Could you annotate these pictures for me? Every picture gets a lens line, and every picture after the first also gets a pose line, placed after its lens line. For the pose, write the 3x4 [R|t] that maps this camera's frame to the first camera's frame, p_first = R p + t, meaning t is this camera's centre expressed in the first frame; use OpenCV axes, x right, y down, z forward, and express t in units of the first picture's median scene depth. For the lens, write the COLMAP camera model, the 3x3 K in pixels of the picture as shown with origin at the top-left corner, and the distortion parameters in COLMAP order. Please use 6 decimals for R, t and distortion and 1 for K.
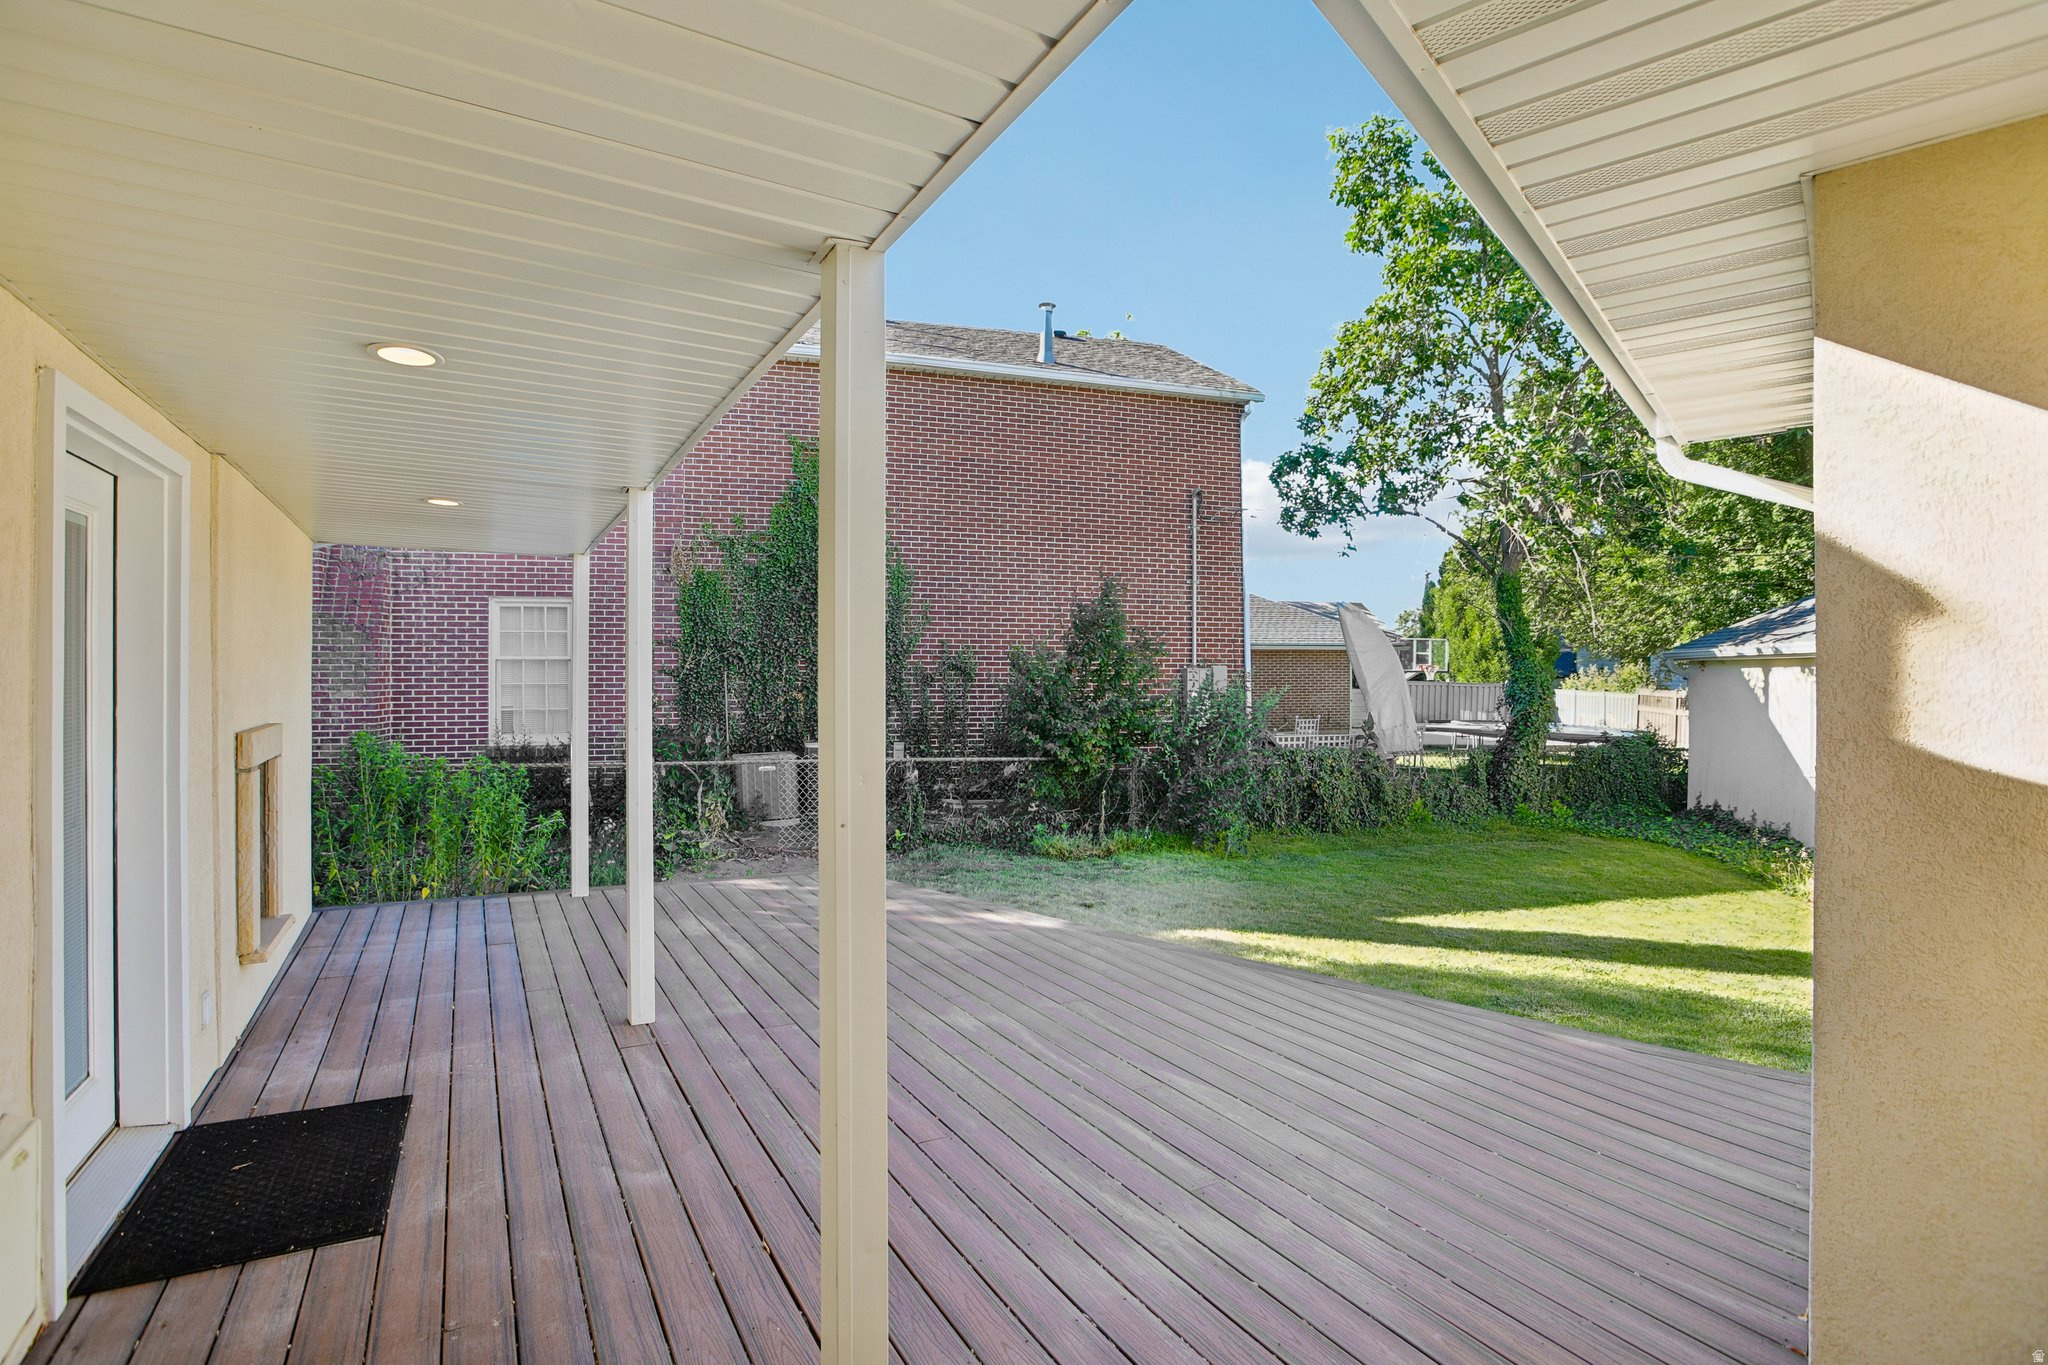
lens RADIAL K [[970.8, 0, 1025.8], [0, 970.8, 672.8], [0, 0, 1]] dist [-0.032797, 0.009501]
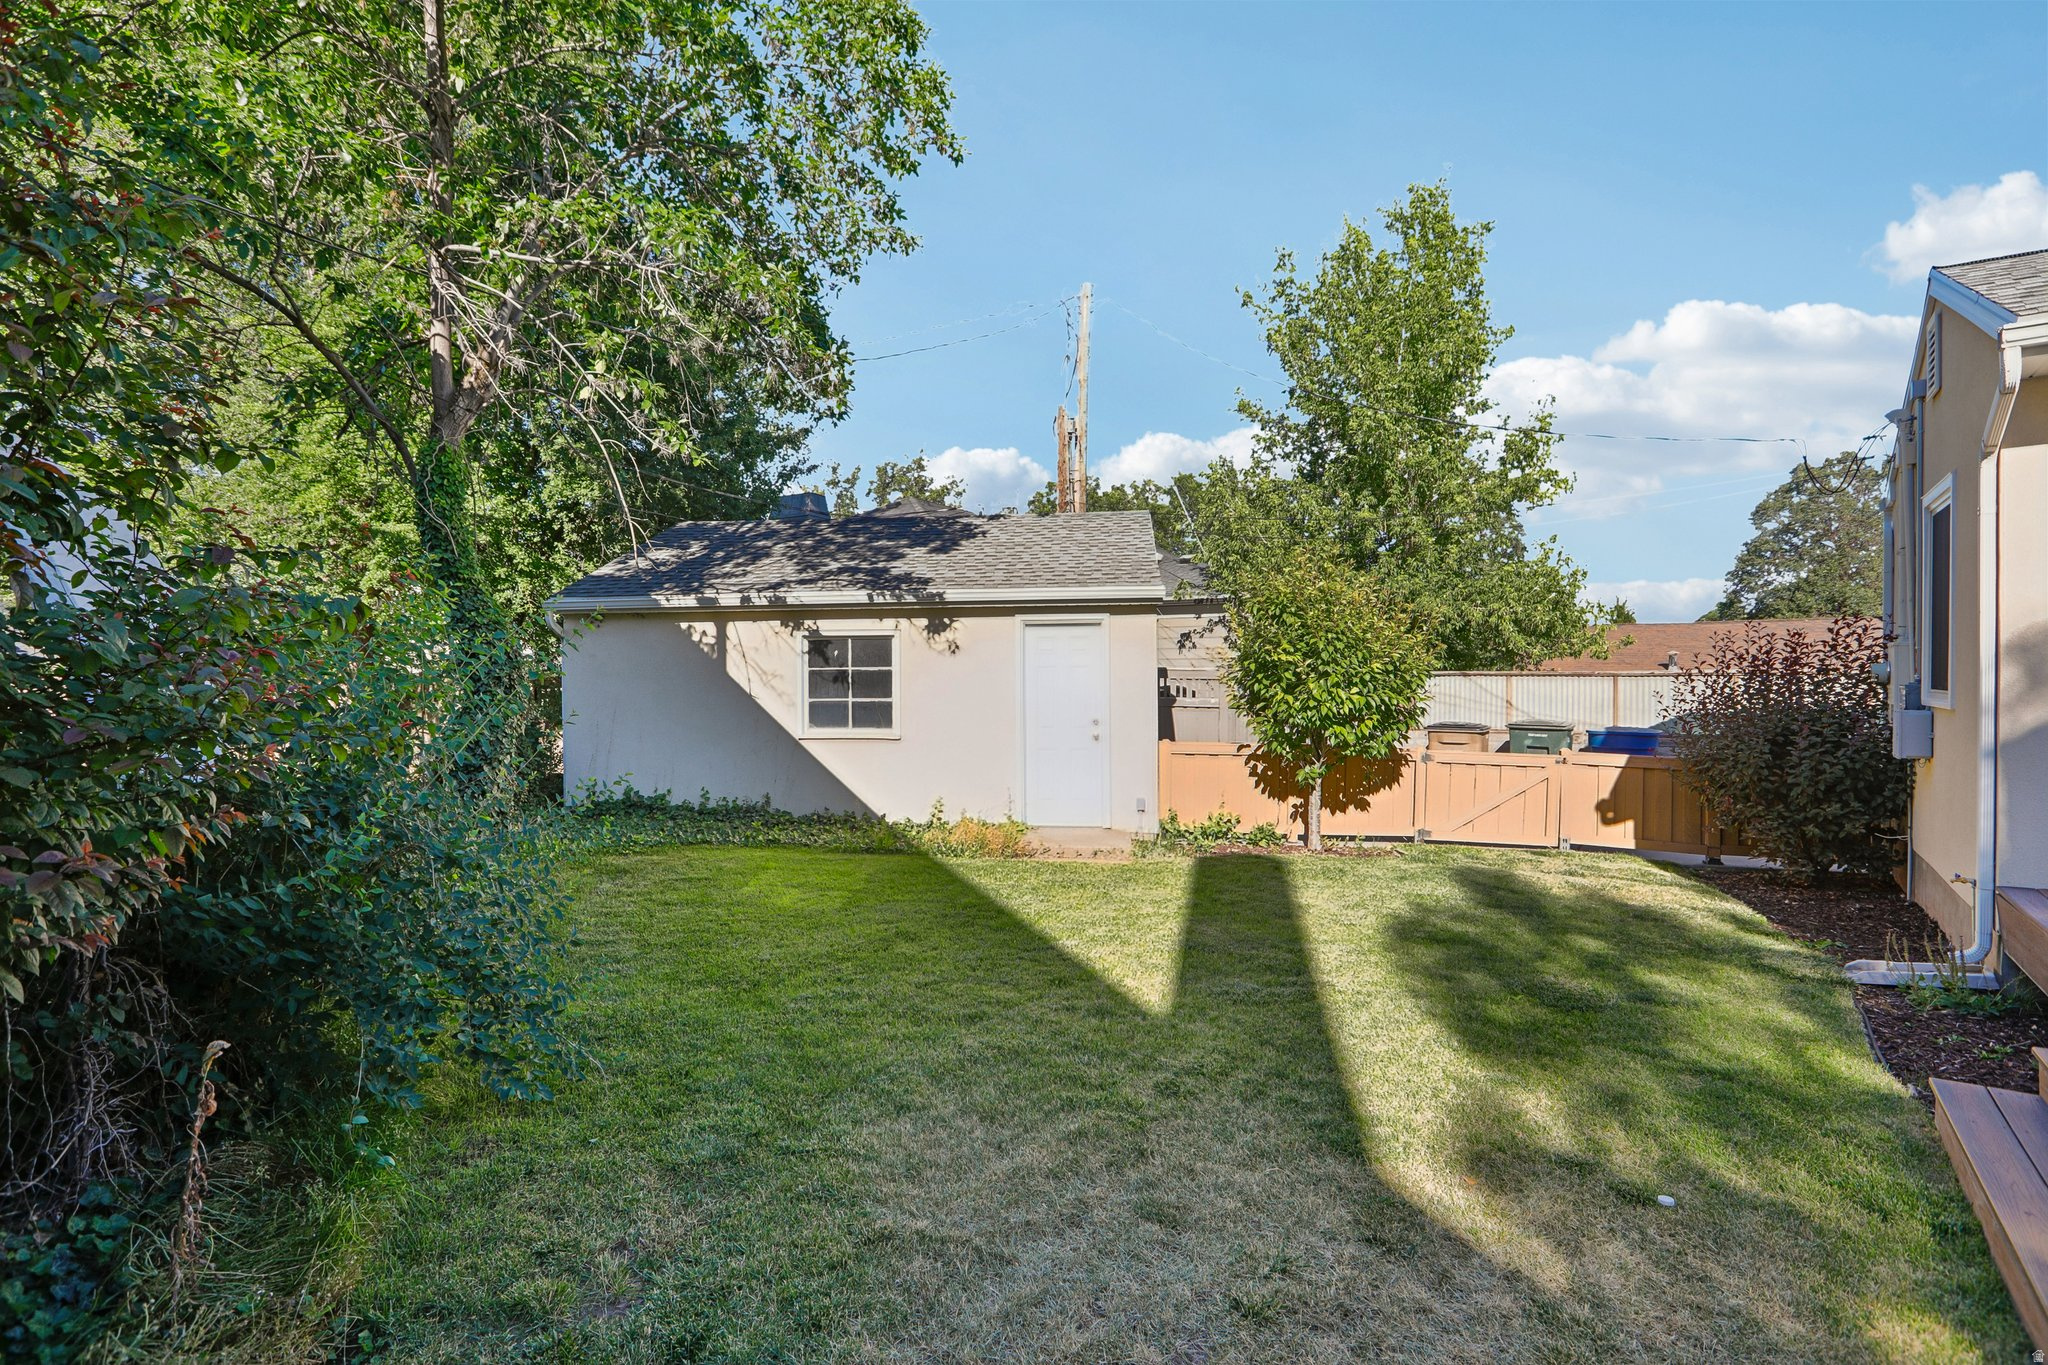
lens RADIAL K [[965.4, 0, 1042.4], [0, 965.4, 679.8], [0, 0, 1]] dist [-0.036058, 0.006892]
pose [[-0.093859, -0.000008, 0.995585, -0.382325], [-0.004884, 0.999988, -0.000452, 0.145015], [-0.995573, -0.004905, -0.093858, 2.446082]]
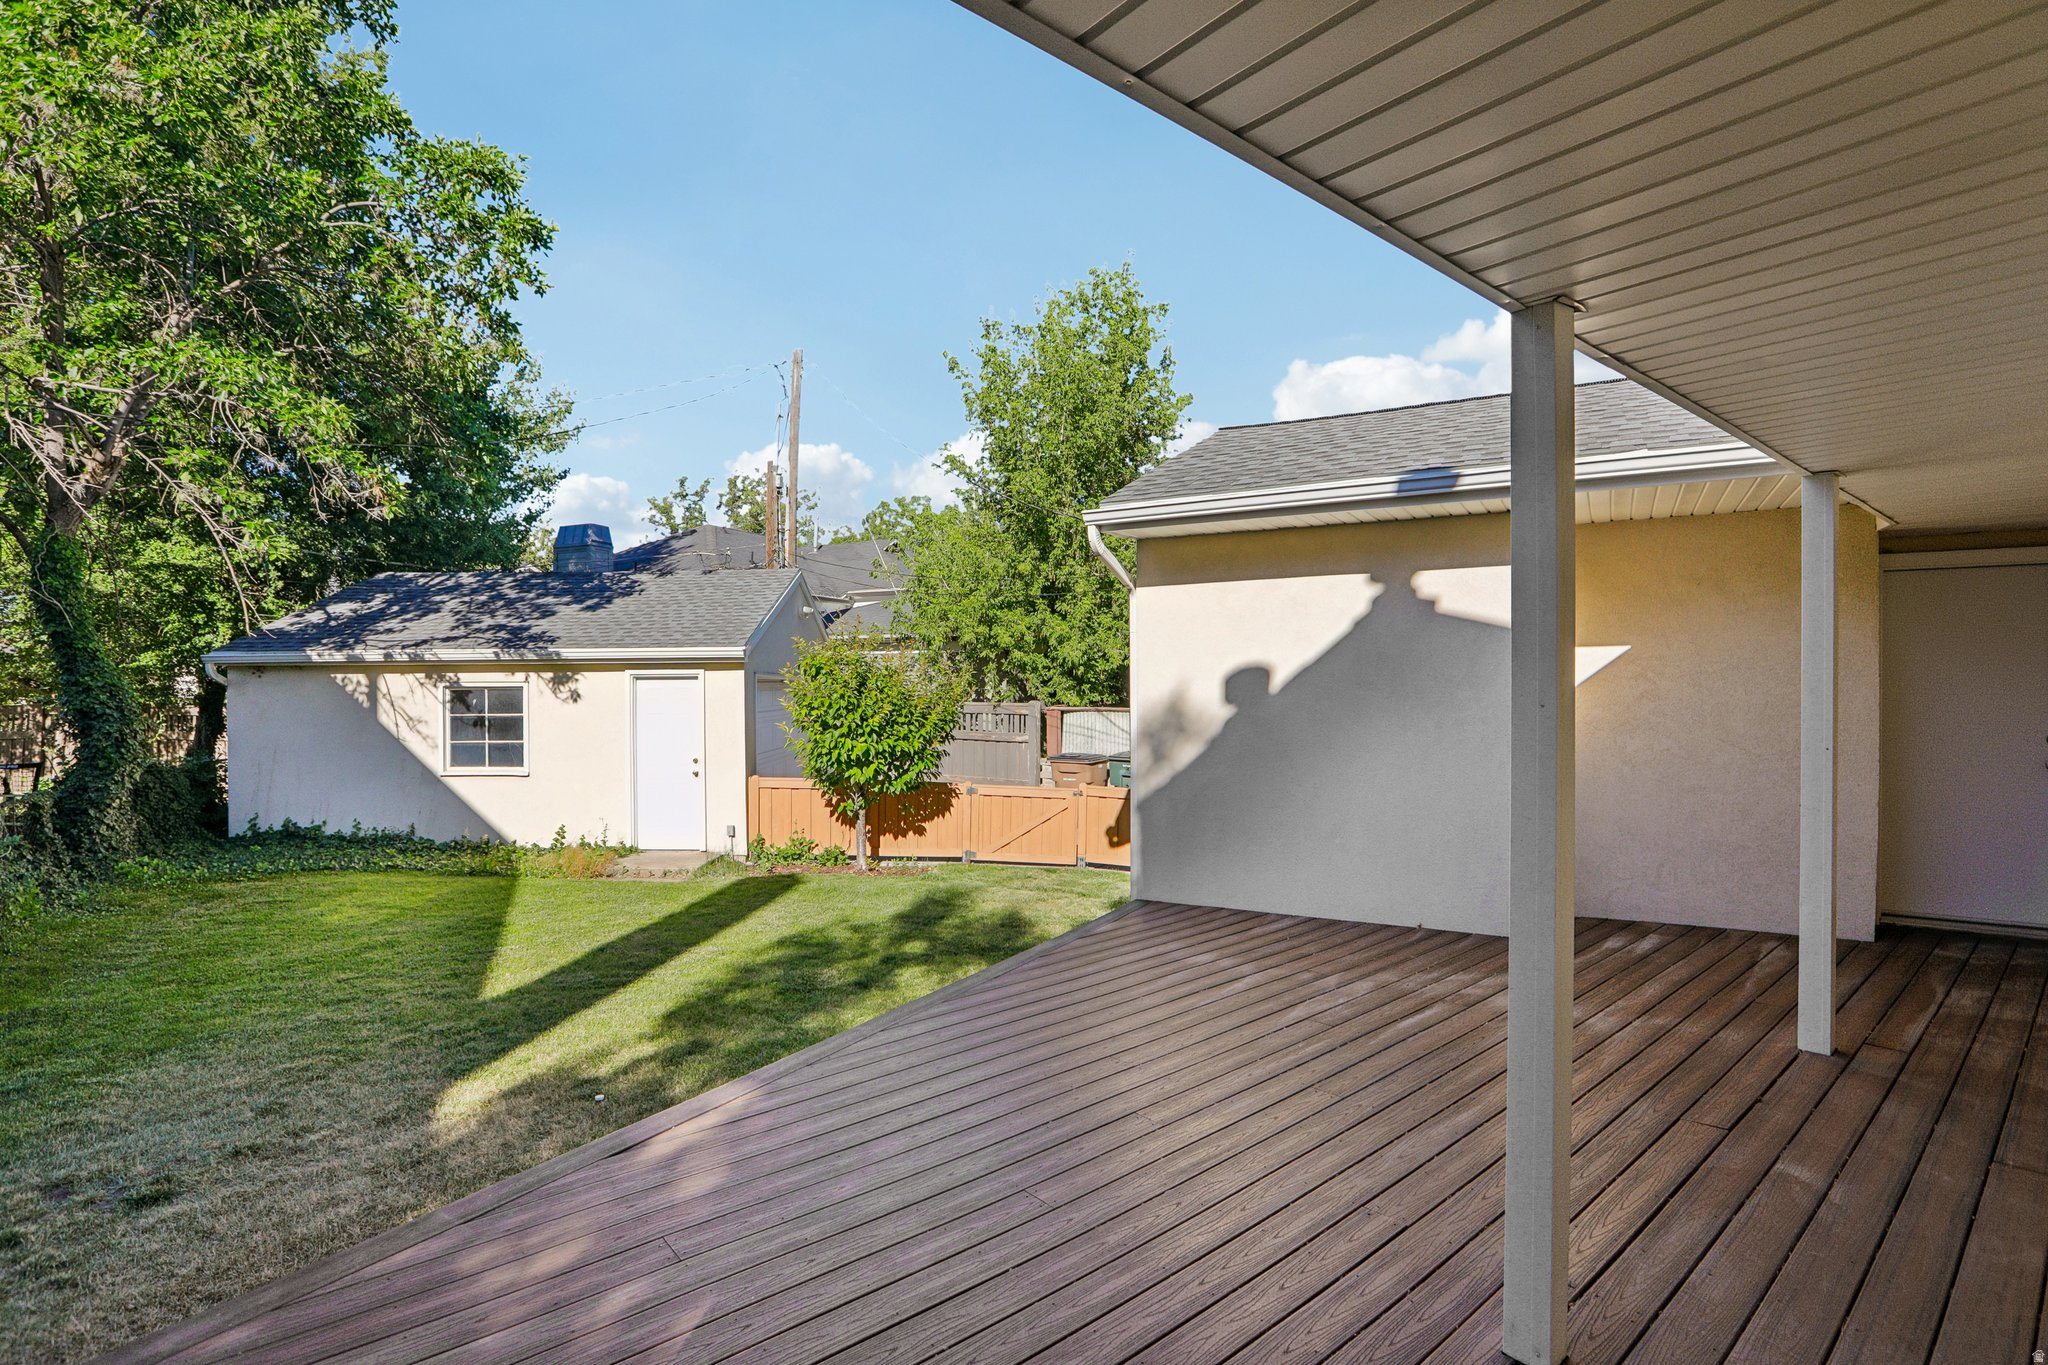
lens RADIAL K [[965.4, 0, 1014.1], [0, 965.4, 692.9], [0, 0, 1]] dist [-0.036058, 0.006892]
pose [[-0.178353, -0.005771, 0.983950, -0.981579], [-0.006345, 0.999969, 0.004715, 0.018409], [-0.983946, -0.005402, -0.178384, 1.606663]]
